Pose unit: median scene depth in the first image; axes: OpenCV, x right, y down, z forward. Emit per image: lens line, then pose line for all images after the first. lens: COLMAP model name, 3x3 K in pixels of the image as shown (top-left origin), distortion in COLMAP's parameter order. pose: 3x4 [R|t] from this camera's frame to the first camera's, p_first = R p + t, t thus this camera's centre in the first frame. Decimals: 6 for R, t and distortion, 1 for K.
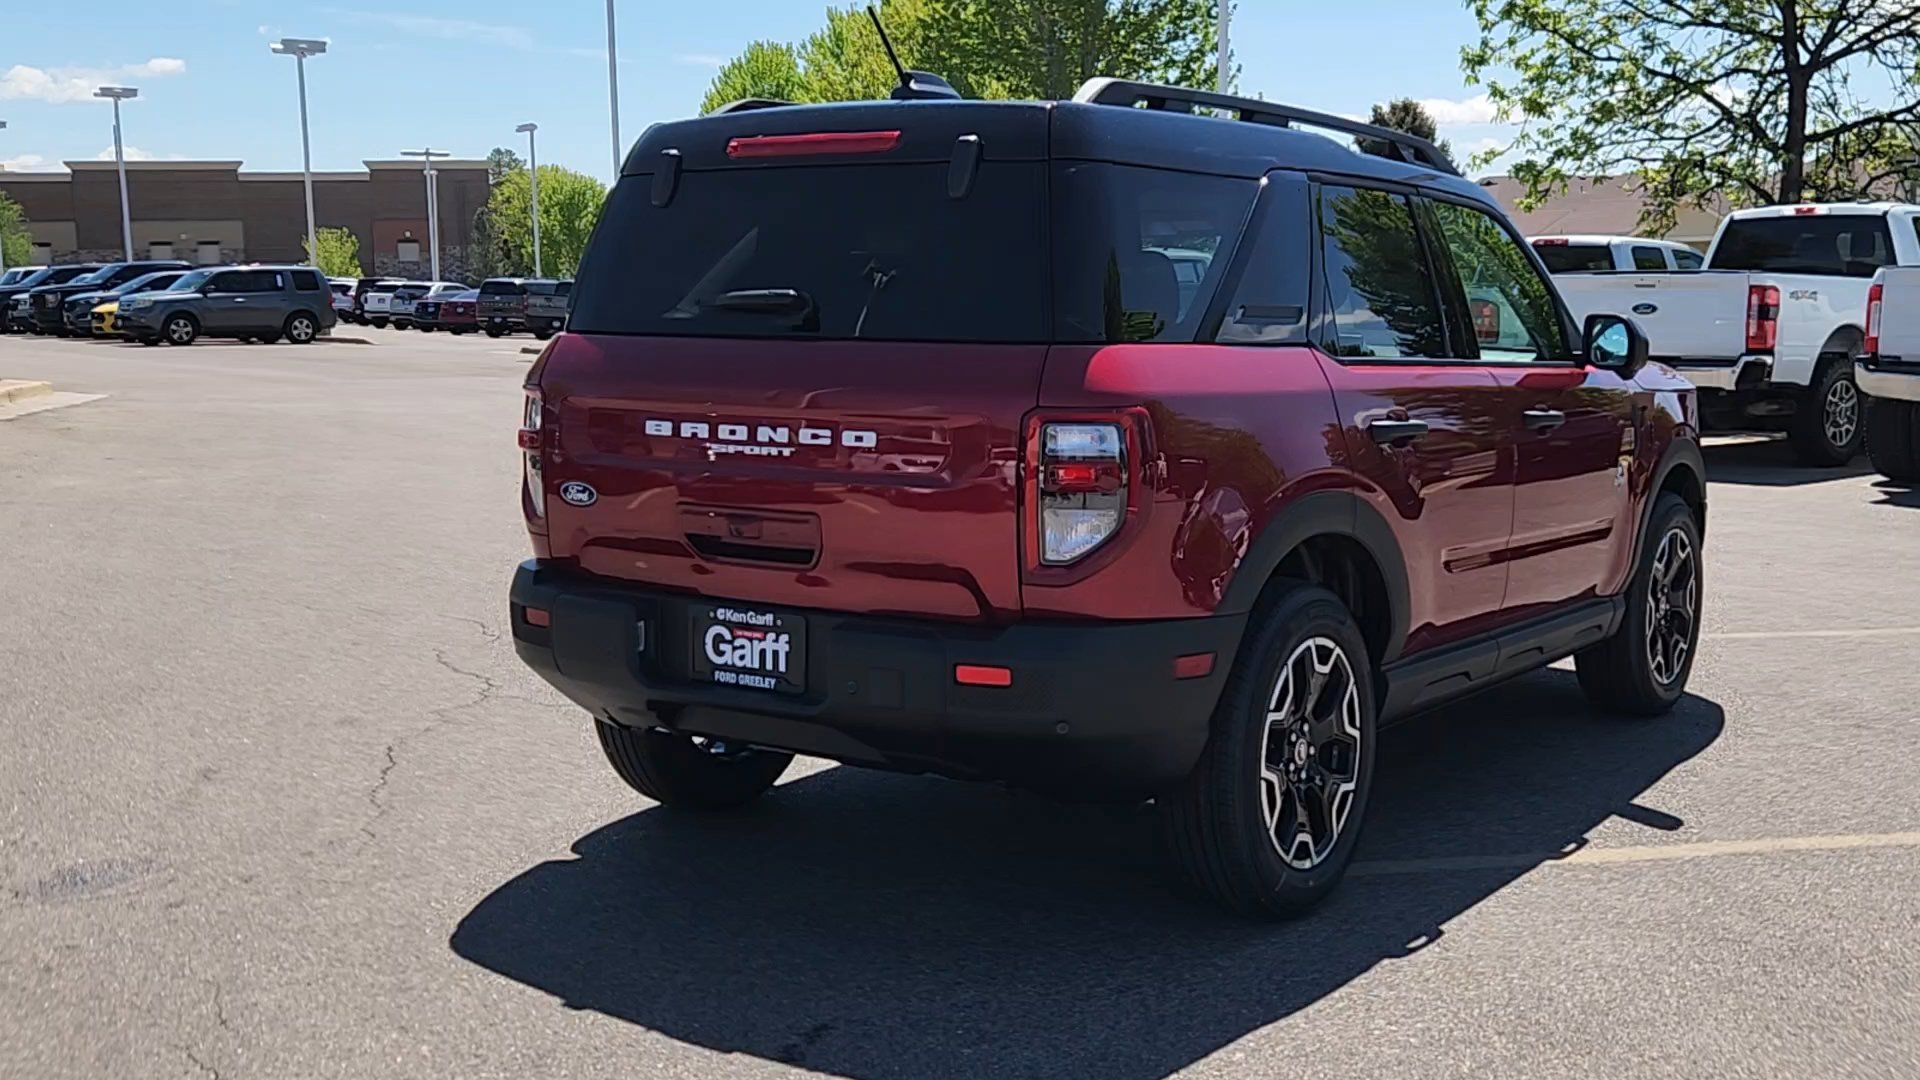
lens RADIAL K [[2050.6, 0, 951.0], [0, 2050.6, 545.9], [0, 0, 1]] dist [0.033165, -0.018294]
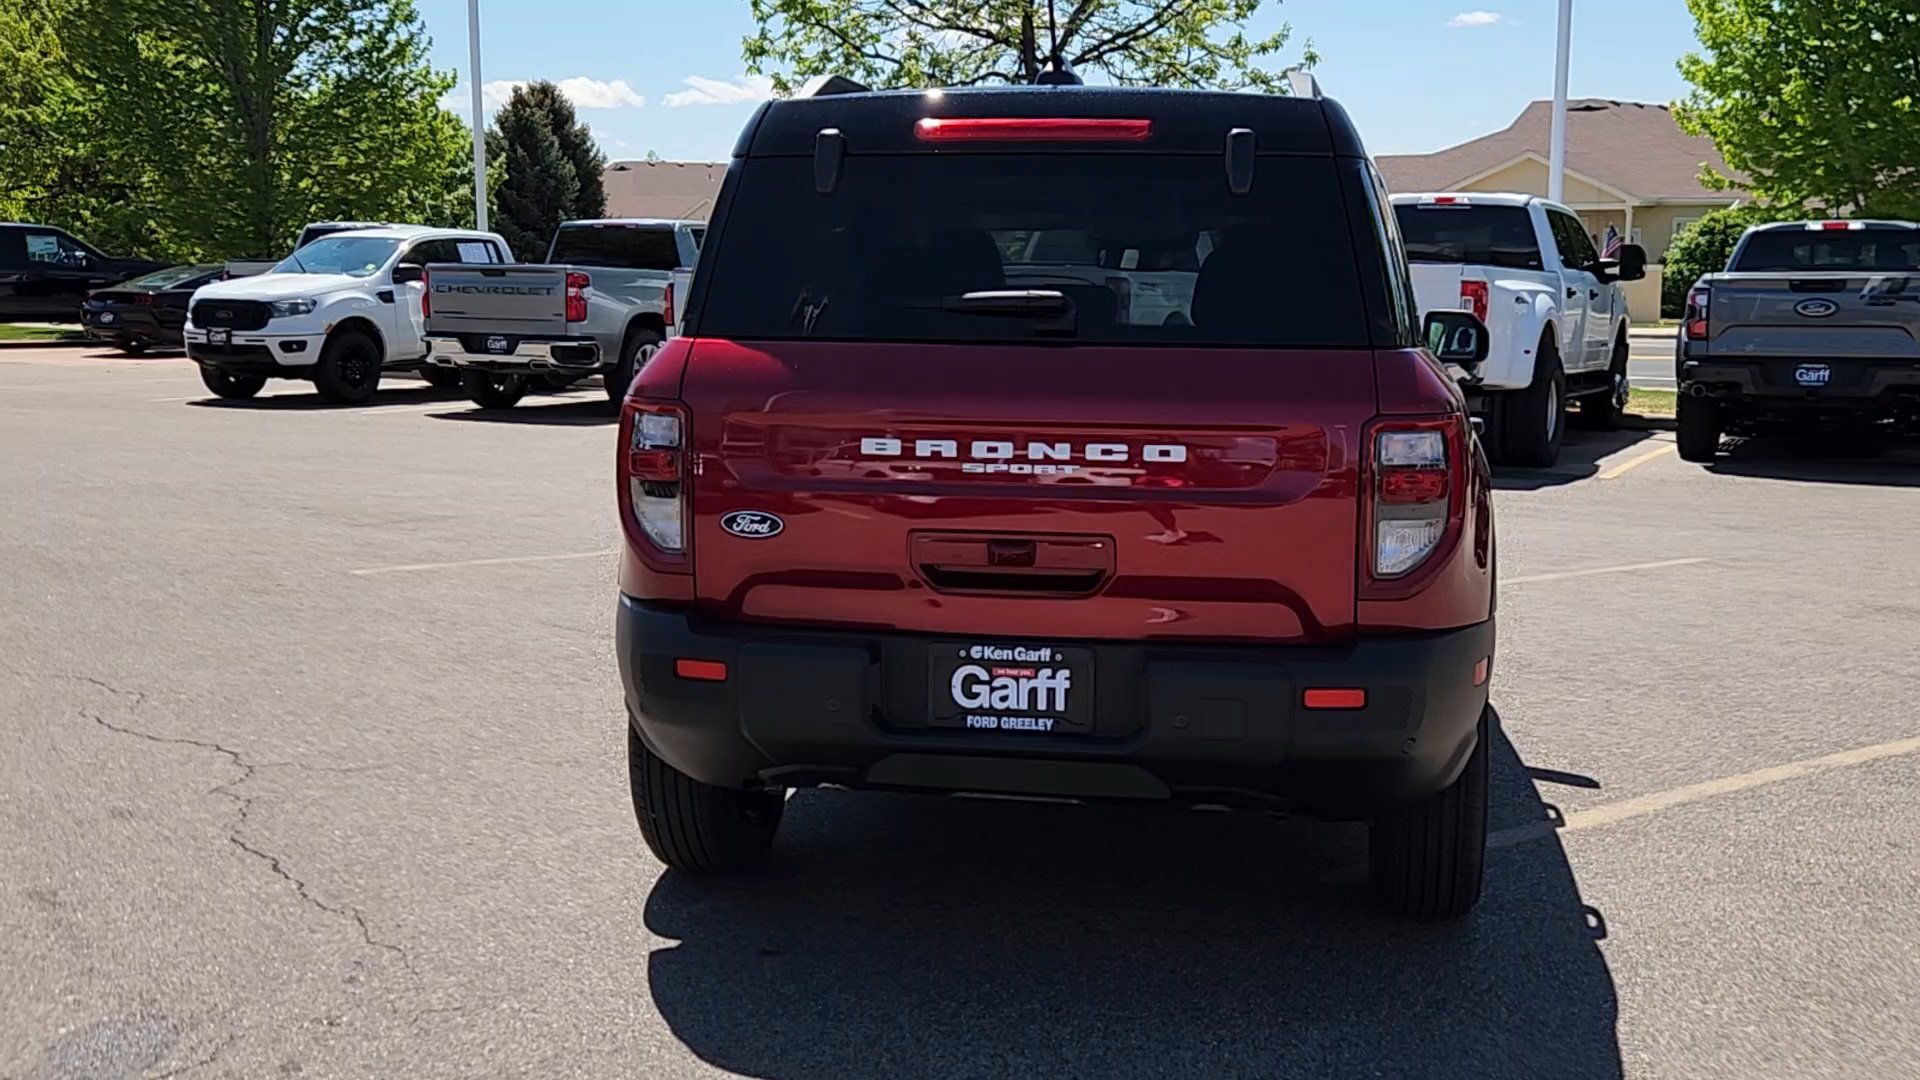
lens RADIAL K [[2050.6, 0, 951.0], [0, 2050.6, 545.9], [0, 0, 1]] dist [0.033165, -0.018294]
pose [[0.909812, -0.048648, 0.412159, -0.485530], [0.045020, 0.998815, 0.018512, -0.030093], [-0.412571, 0.001713, 0.910924, 0.185116]]
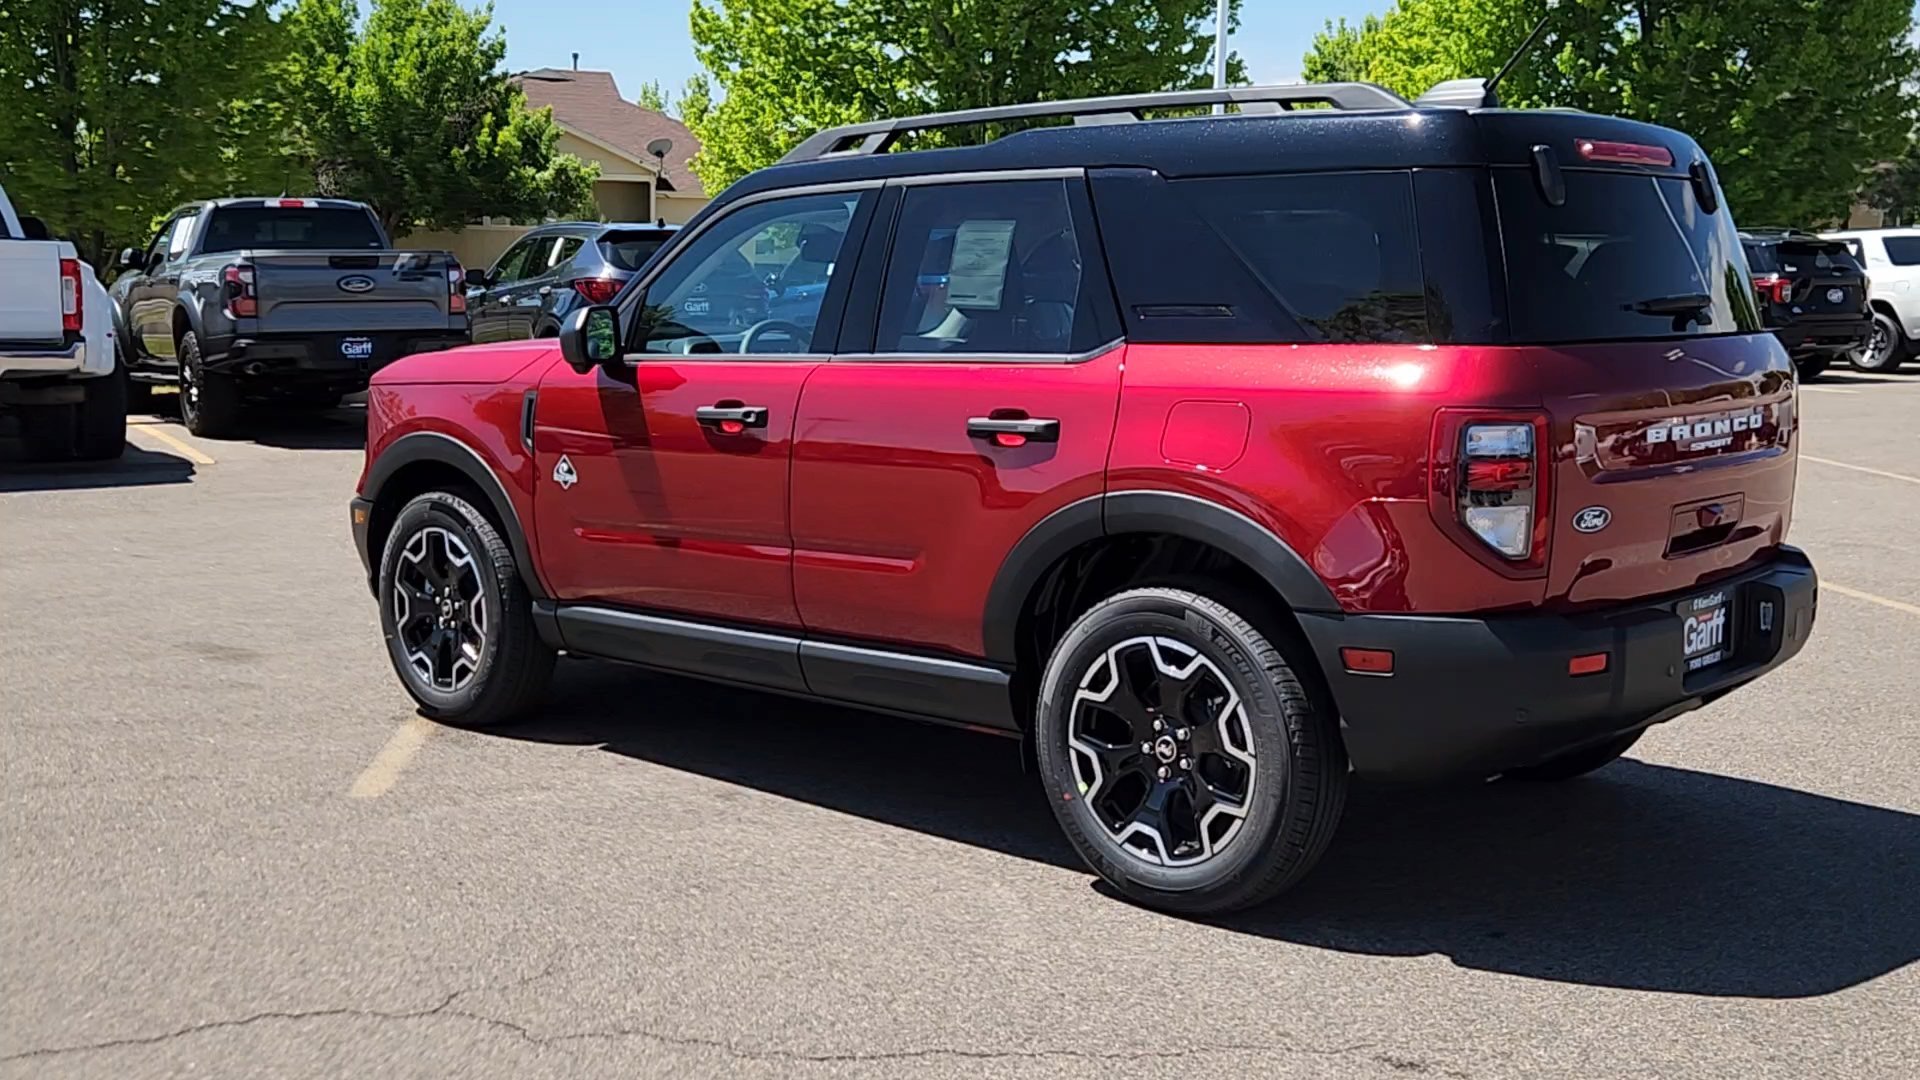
lens RADIAL K [[2050.6, 0, 951.0], [0, 2050.6, 545.9], [0, 0, 1]] dist [0.033165, -0.018294]
pose [[0.139246, -0.138962, 0.980459, -1.175740], [0.117360, 0.985443, 0.123001, -0.167829], [-0.983279, 0.097939, 0.153528, 1.197476]]
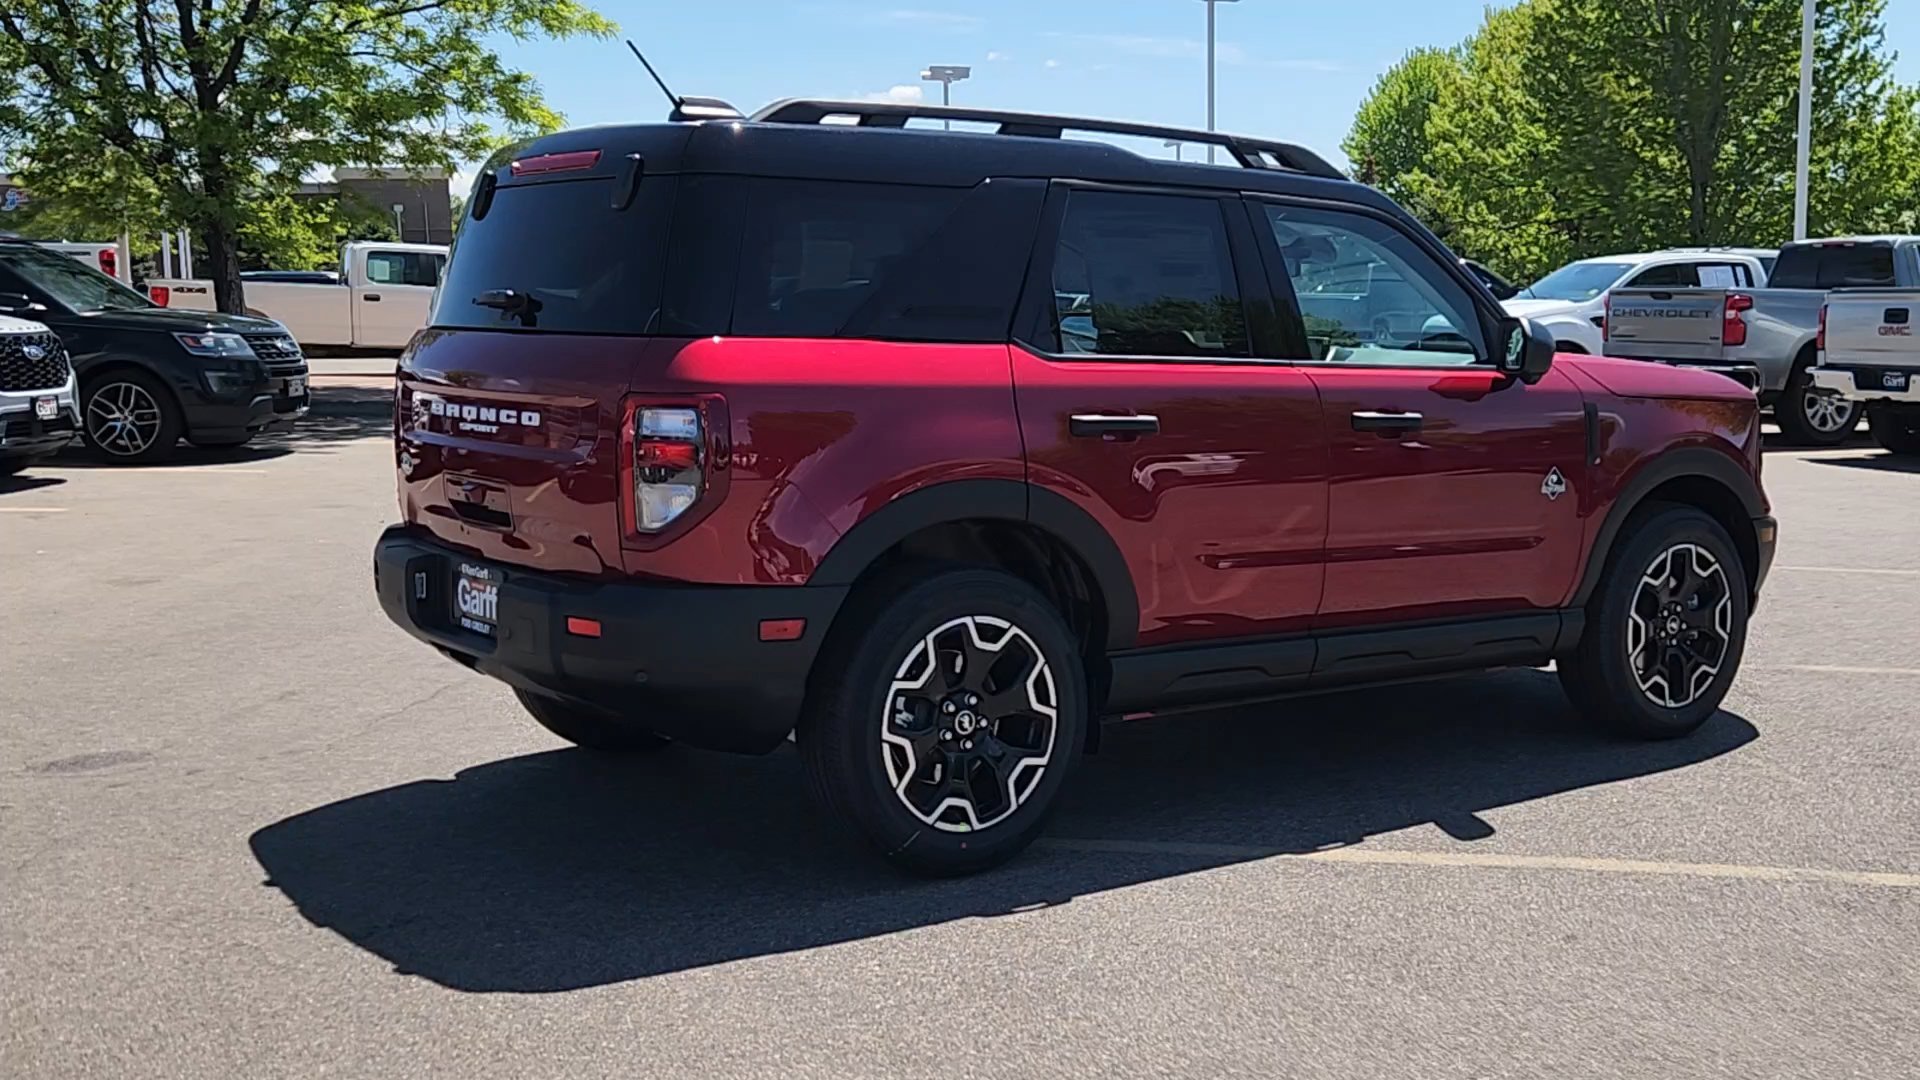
lens RADIAL K [[2050.6, 0, 951.0], [0, 2050.6, 545.9], [0, 0, 1]] dist [0.033165, -0.018294]
pose [[0.944101, 0.039026, -0.327339, 0.525955], [-0.040751, 0.999168, 0.001590, 0.007211], [0.327129, 0.011838, 0.944905, -0.012119]]
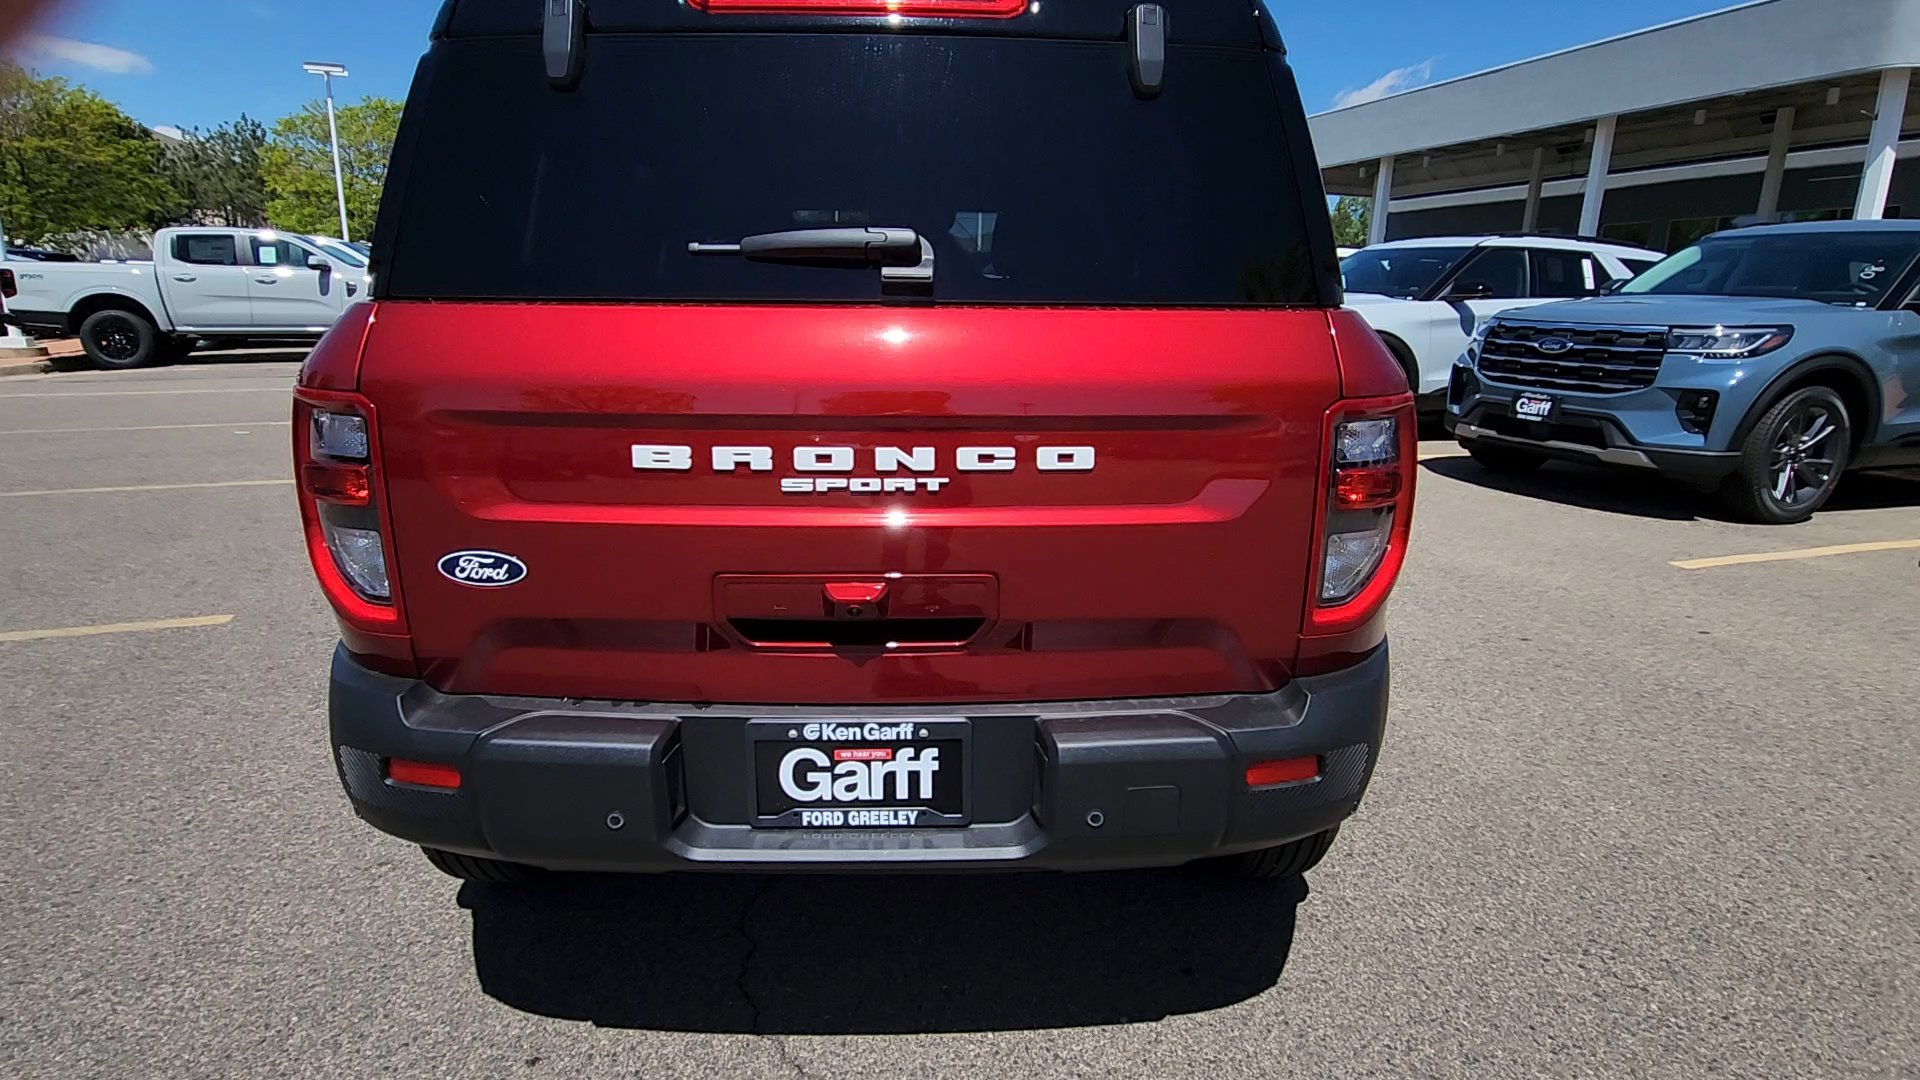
lens RADIAL K [[1010.9, 0, 955.5], [0, 1010.9, 542.3], [0, 0, 1]] dist [-0.046407, -0.000279]
pose [[0.801014, -0.141170, 0.581763, -0.253042], [0.065377, 0.986614, 0.149395, -0.072028], [-0.595065, -0.081634, 0.799521, 0.711124]]
